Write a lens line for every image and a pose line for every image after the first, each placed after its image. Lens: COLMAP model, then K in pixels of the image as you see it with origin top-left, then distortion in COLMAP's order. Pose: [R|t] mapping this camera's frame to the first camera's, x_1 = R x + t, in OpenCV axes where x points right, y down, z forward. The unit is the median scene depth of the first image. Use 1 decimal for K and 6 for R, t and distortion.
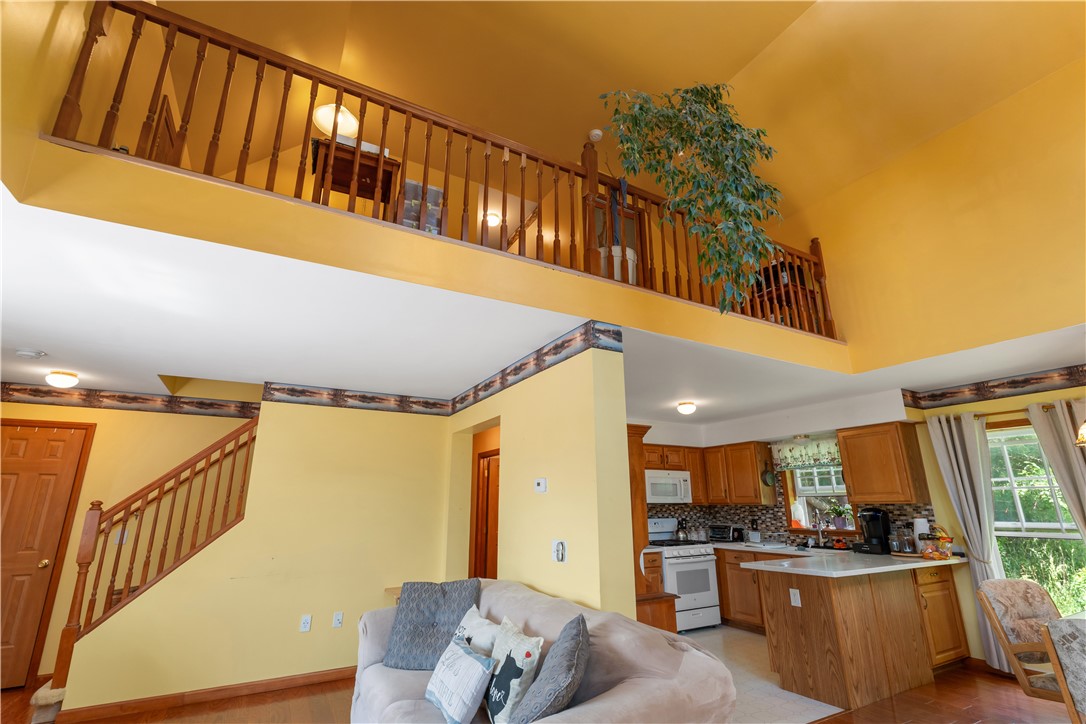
lens RADIAL K [[478.2, 0, 550.7], [0, 478.2, 368.0], [0, 0, 1]] dist [-0.003330, 0.000796]
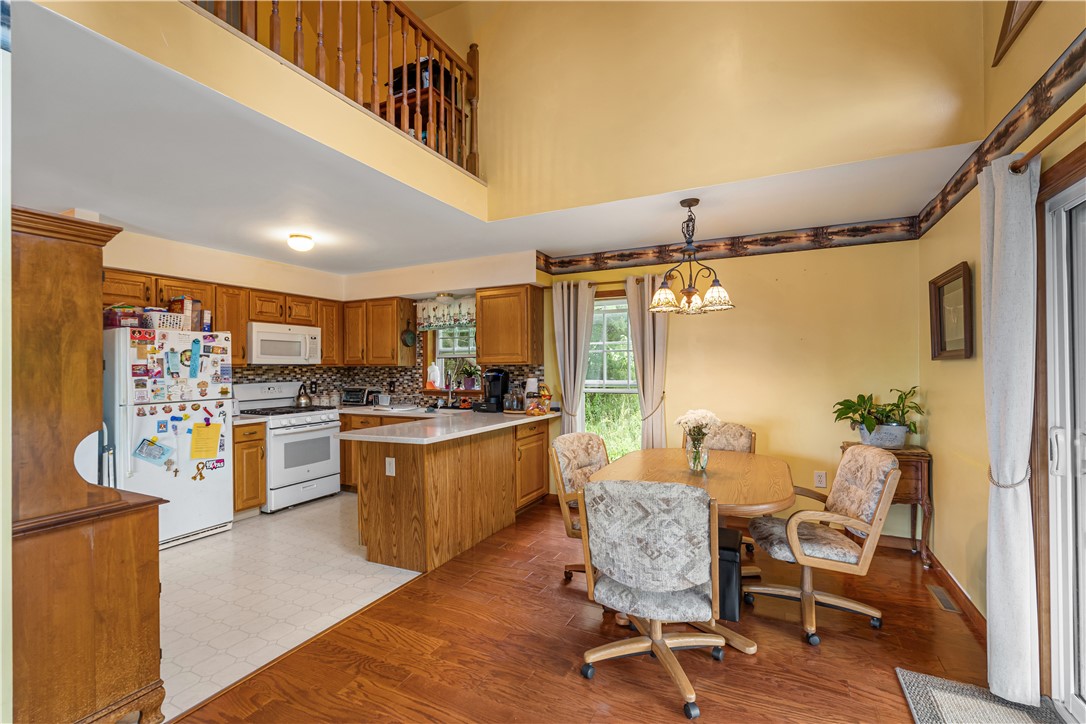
lens RADIAL K [[478.2, 0, 533.5], [0, 478.2, 362.1], [0, 0, 1]] dist [-0.003330, 0.000796]
pose [[0.834622, 0.004143, 0.550808, 0.166355], [-0.149405, 0.964187, 0.219137, 0.042753], [-0.530174, -0.265190, 0.805351, 0.137481]]
